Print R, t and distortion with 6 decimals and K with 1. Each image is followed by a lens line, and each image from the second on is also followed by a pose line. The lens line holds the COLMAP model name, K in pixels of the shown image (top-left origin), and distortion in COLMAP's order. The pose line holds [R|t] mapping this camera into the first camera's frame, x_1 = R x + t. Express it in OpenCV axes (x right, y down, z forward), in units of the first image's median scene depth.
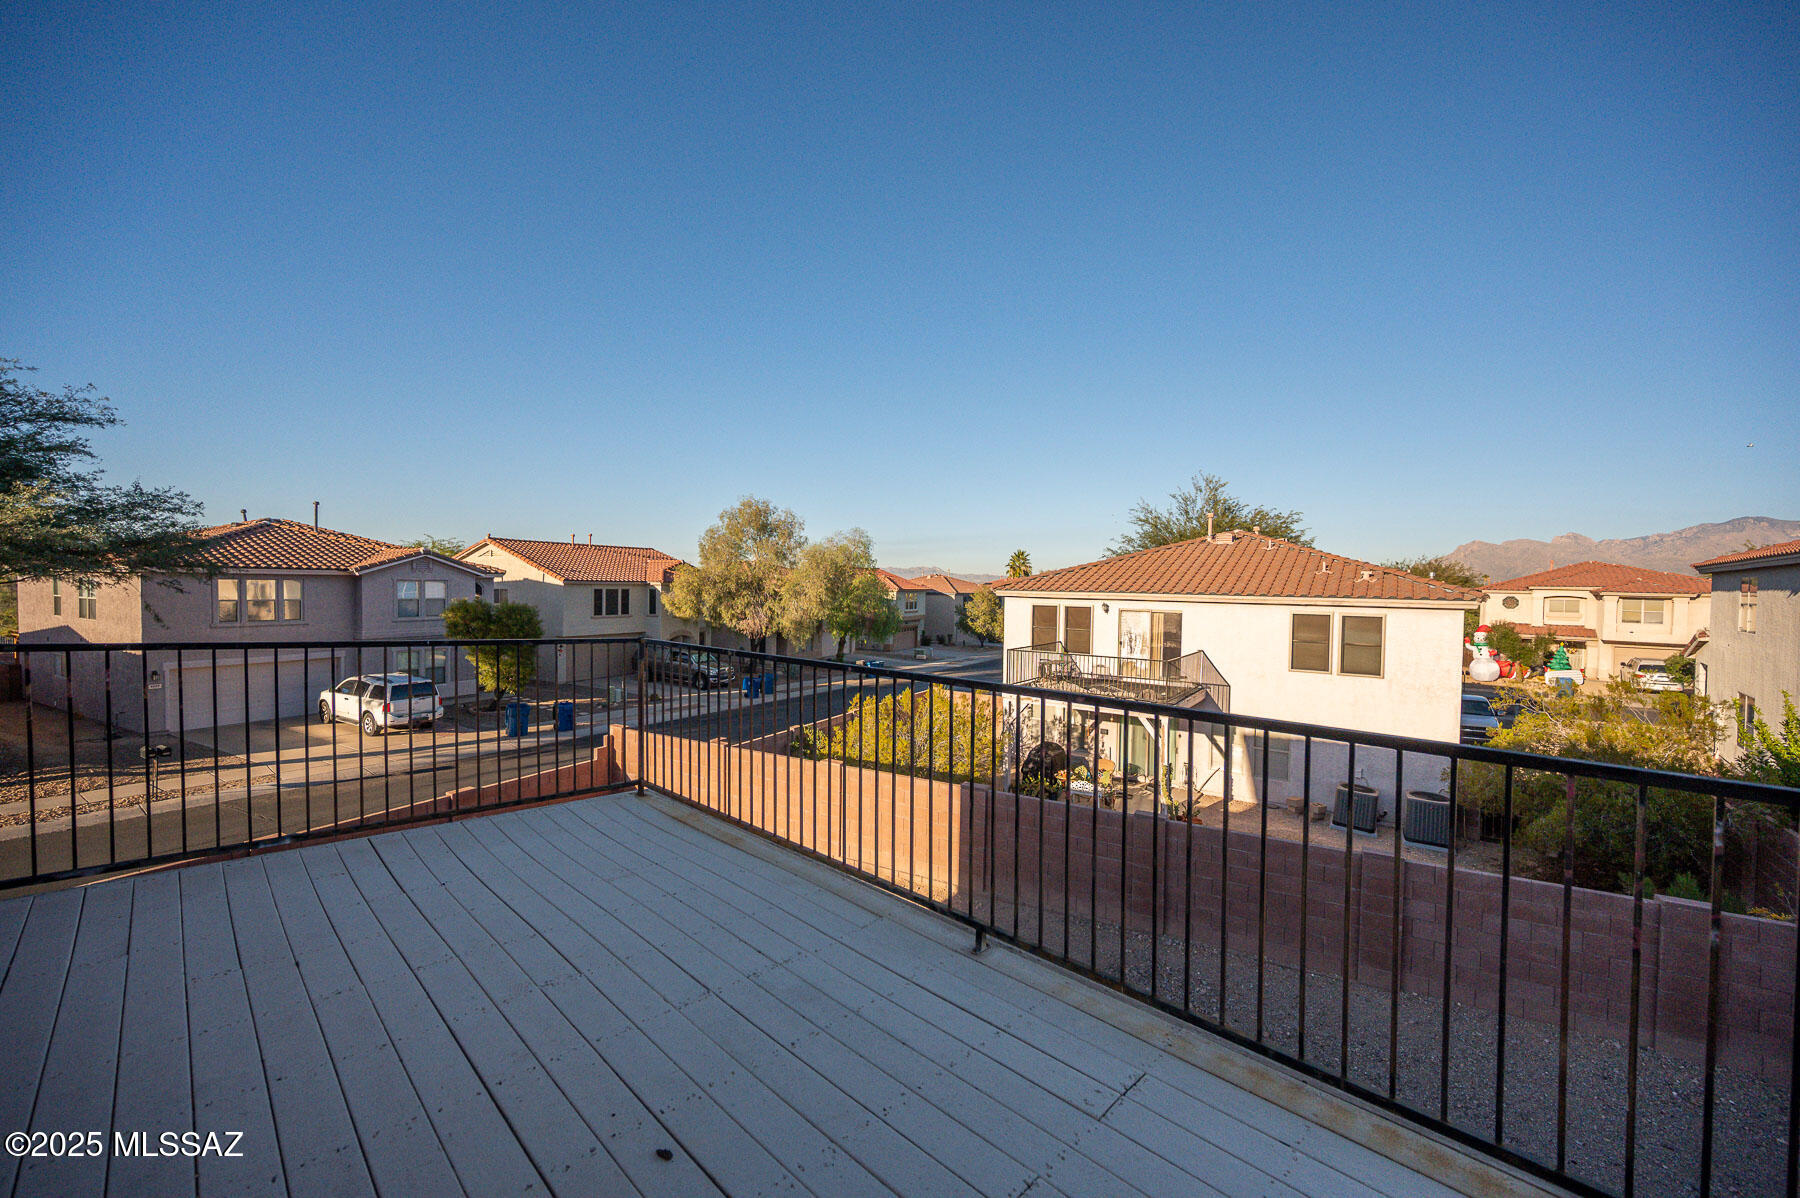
lens RADIAL K [[711.0, 0, 902.6], [0, 711.0, 598.7], [0, 0, 1]] dist [-0.002909, -0.000339]
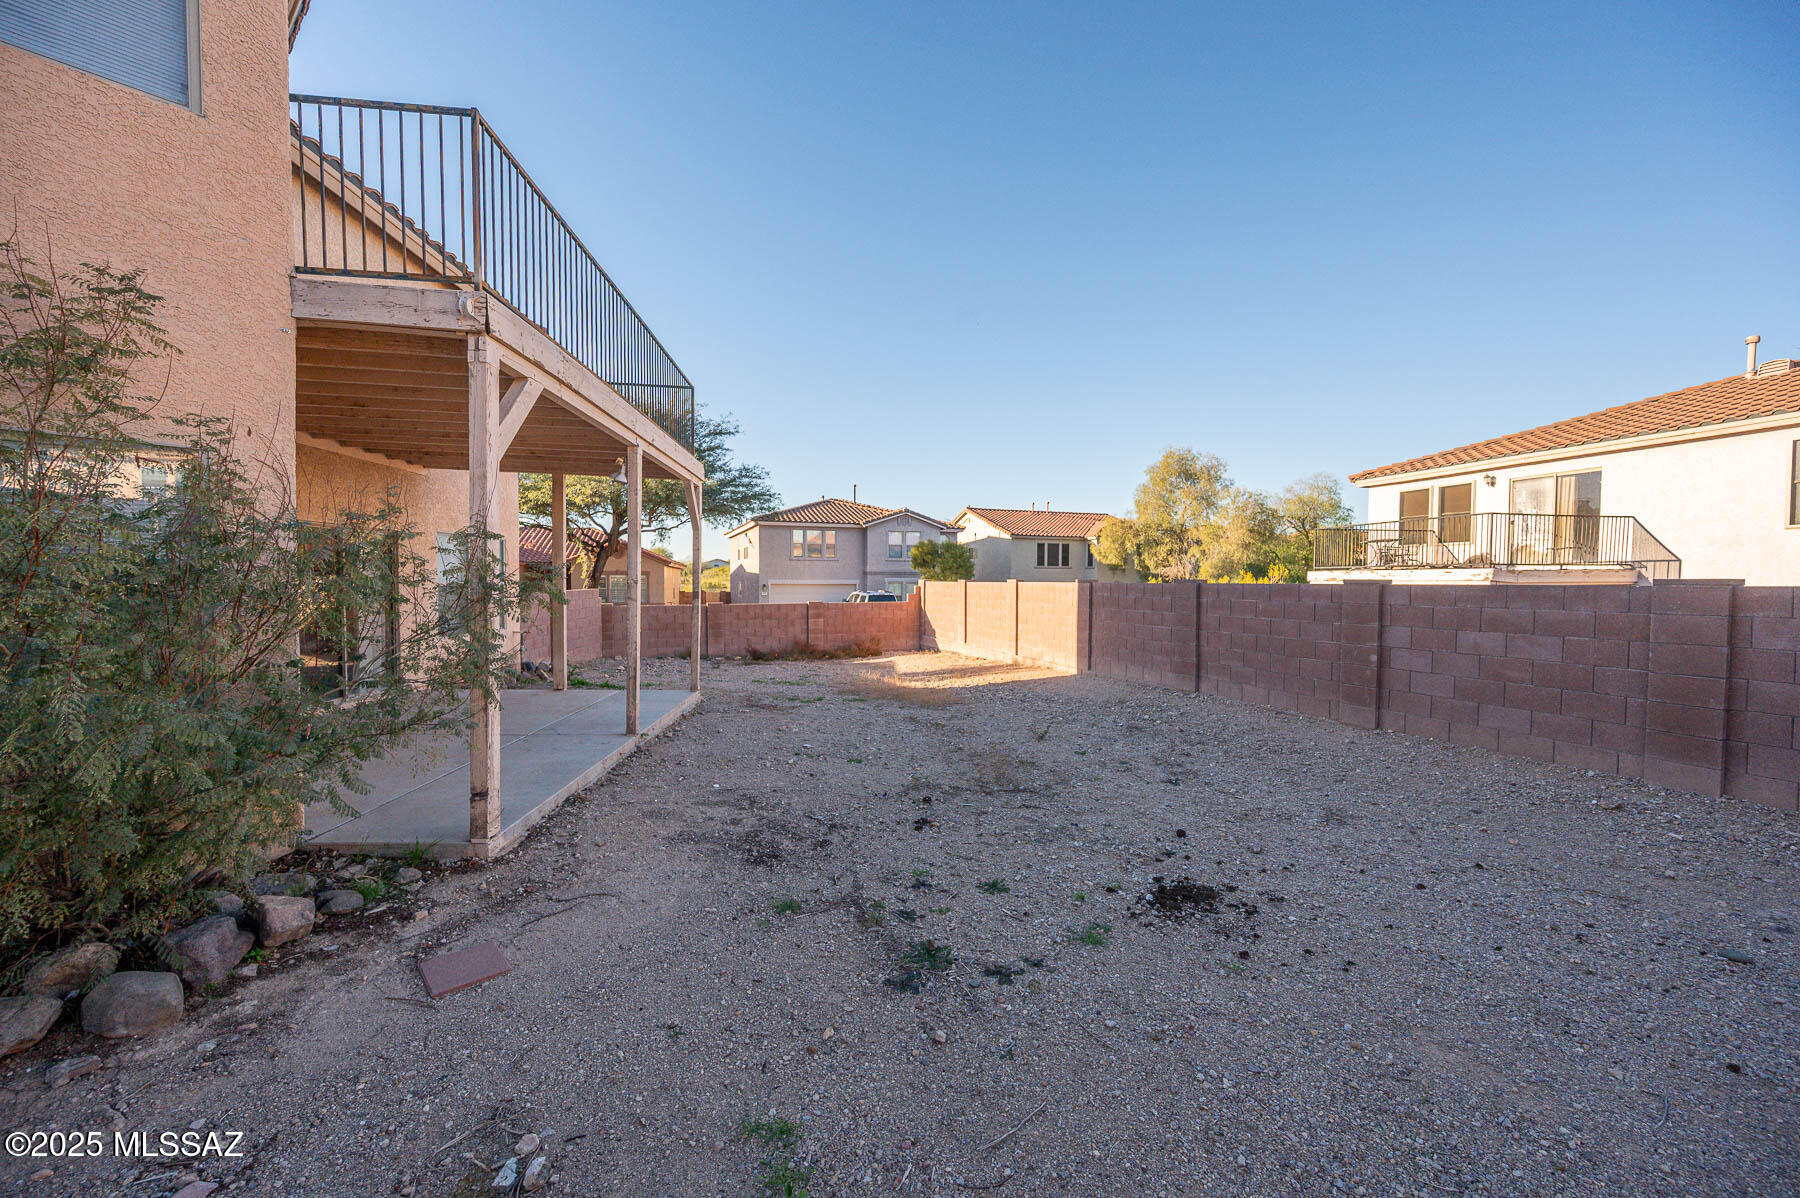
lens RADIAL K [[711.0, 0, 899.5], [0, 711.0, 594.8], [0, 0, 1]] dist [-0.002909, -0.000339]
pose [[0.737200, -0.003618, -0.675665, 0.245013], [-0.006421, 0.999903, -0.012361, 0.113226], [0.675644, 0.013451, 0.737105, -0.020006]]
